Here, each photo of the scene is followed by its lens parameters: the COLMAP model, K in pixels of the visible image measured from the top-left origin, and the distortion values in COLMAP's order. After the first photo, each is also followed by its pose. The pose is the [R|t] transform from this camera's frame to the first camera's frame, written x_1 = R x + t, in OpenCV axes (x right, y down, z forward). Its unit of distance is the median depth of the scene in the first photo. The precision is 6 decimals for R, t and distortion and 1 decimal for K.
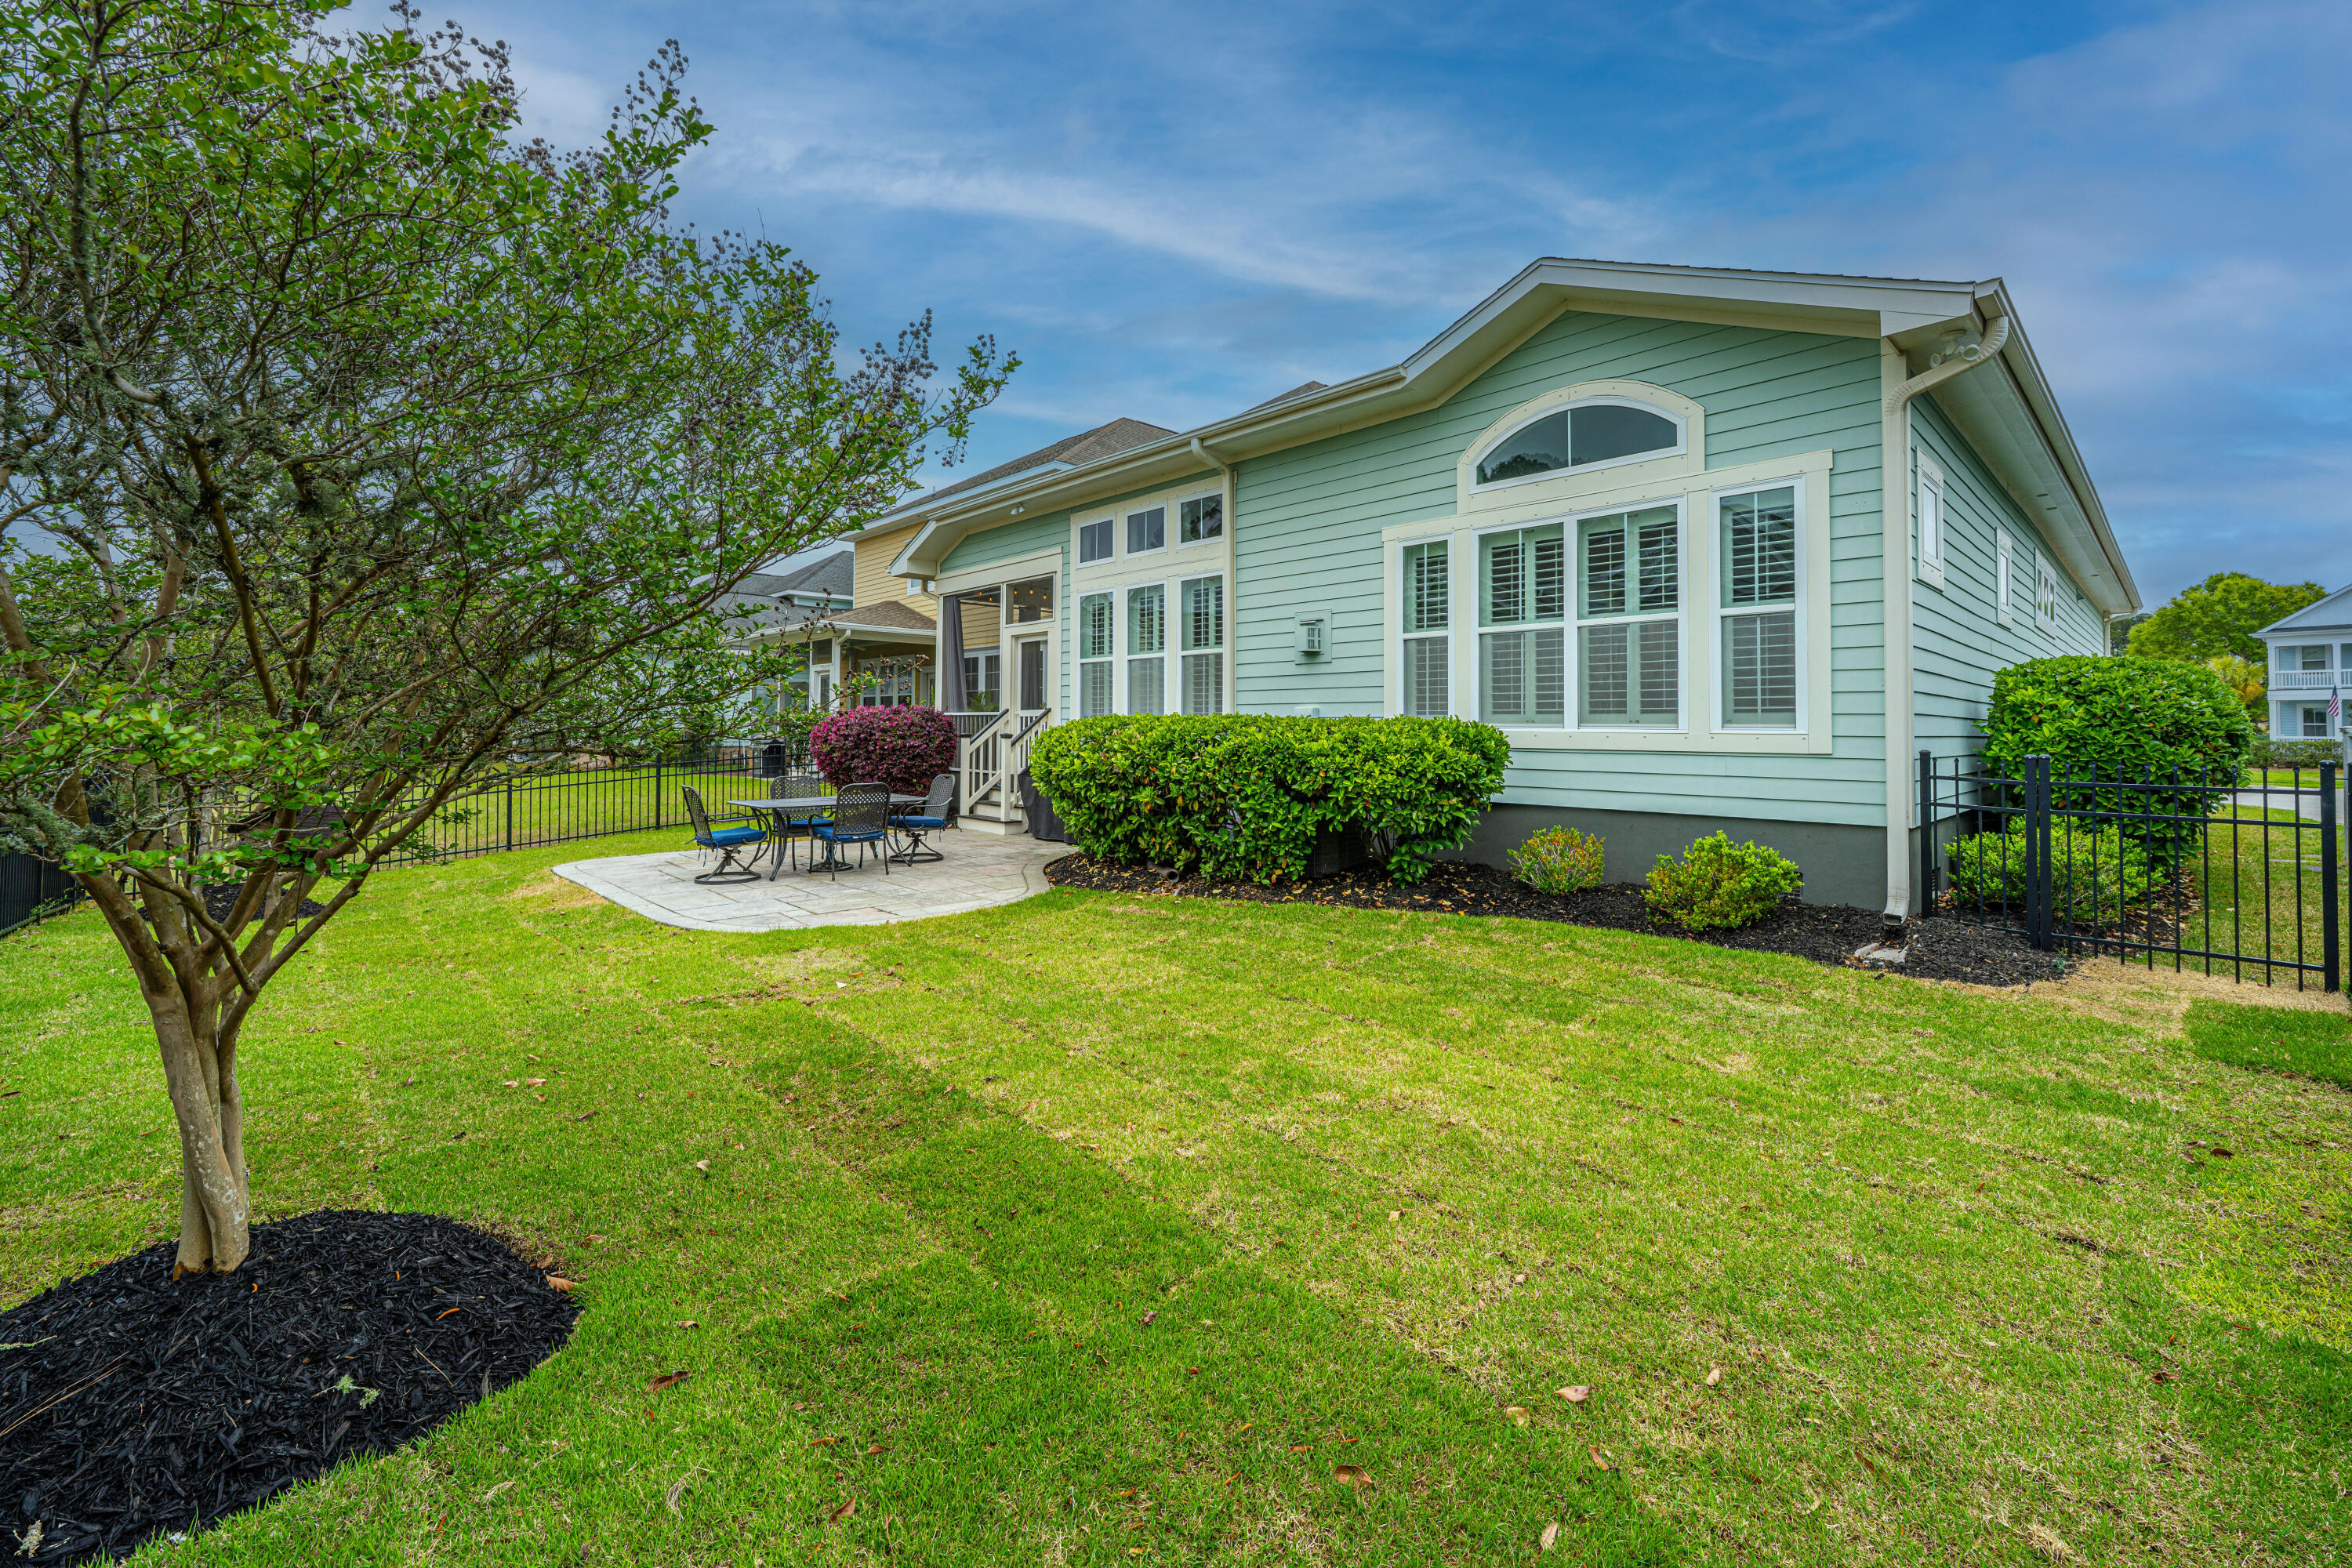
lens RADIAL K [[942.0, 0, 1222.4], [0, 942.0, 701.9], [0, 0, 1]] dist [-0.003198, 0.000279]
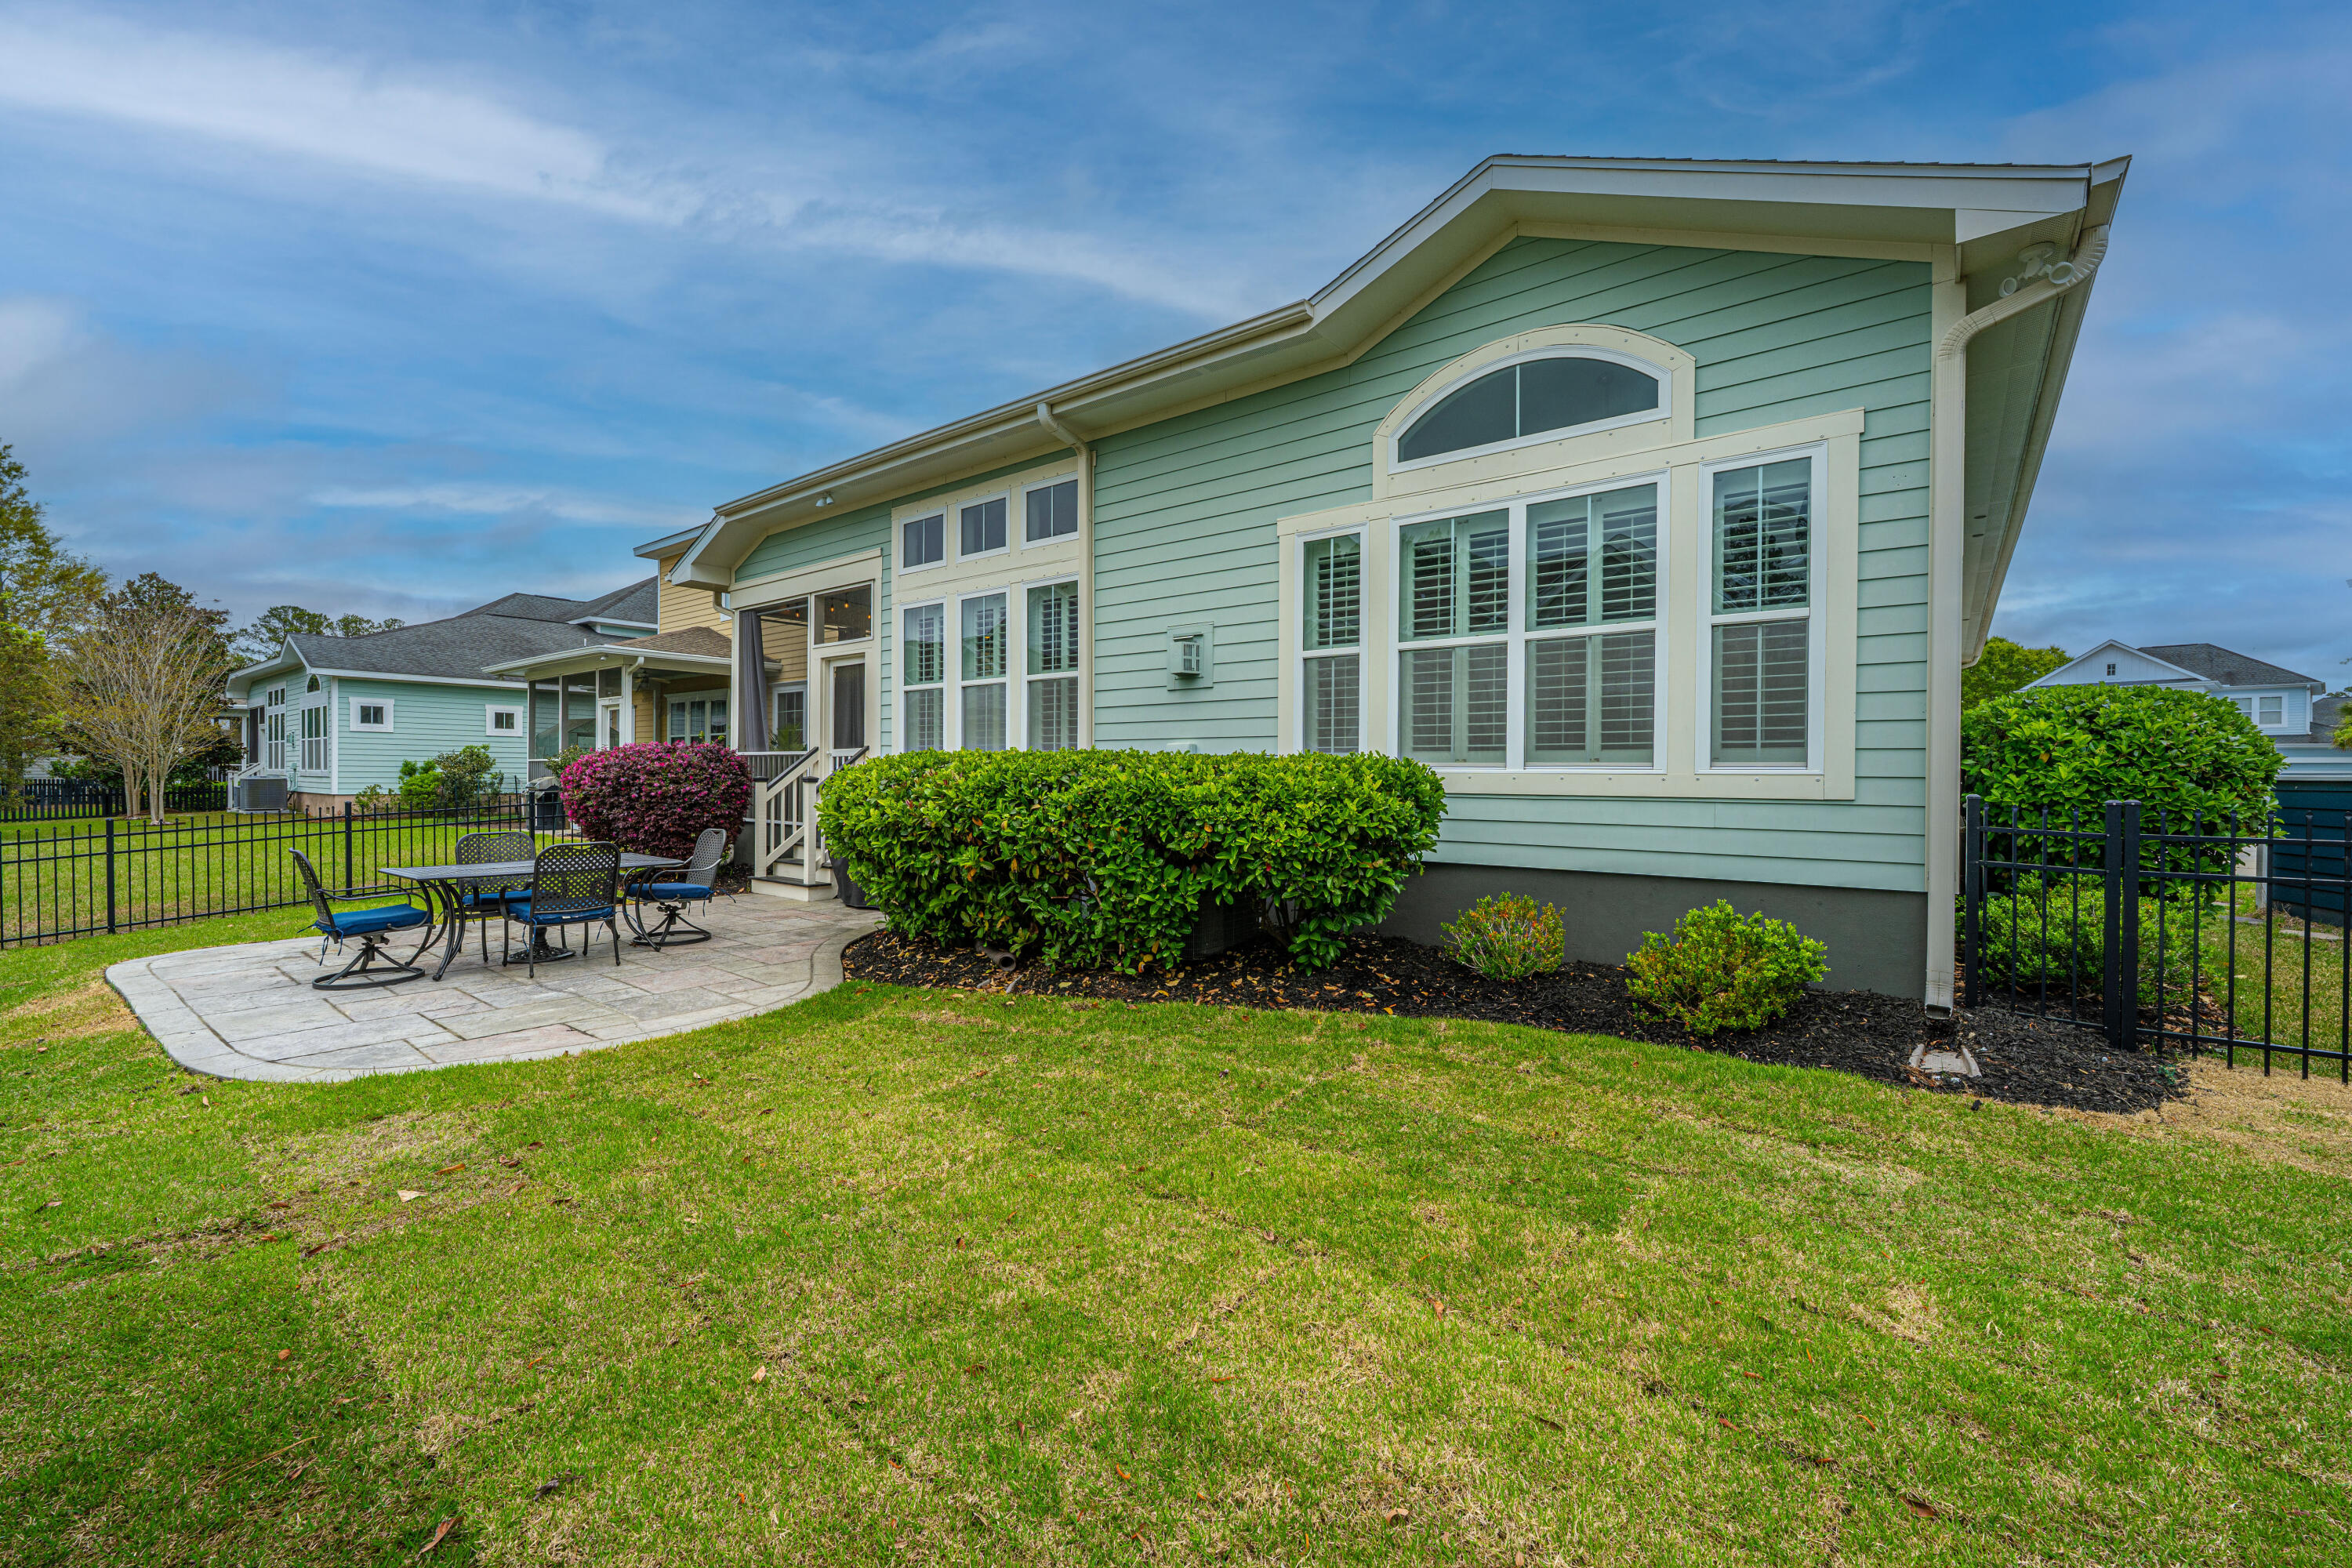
lens RADIAL K [[942.0, 0, 1208.0], [0, 942.0, 771.0], [0, 0, 1]] dist [-0.003198, 0.000279]
pose [[0.991720, 0.001622, 0.128410, 0.010874], [-0.004703, 0.999708, 0.023696, 0.013314], [-0.128334, -0.024104, 0.991438, 0.256086]]
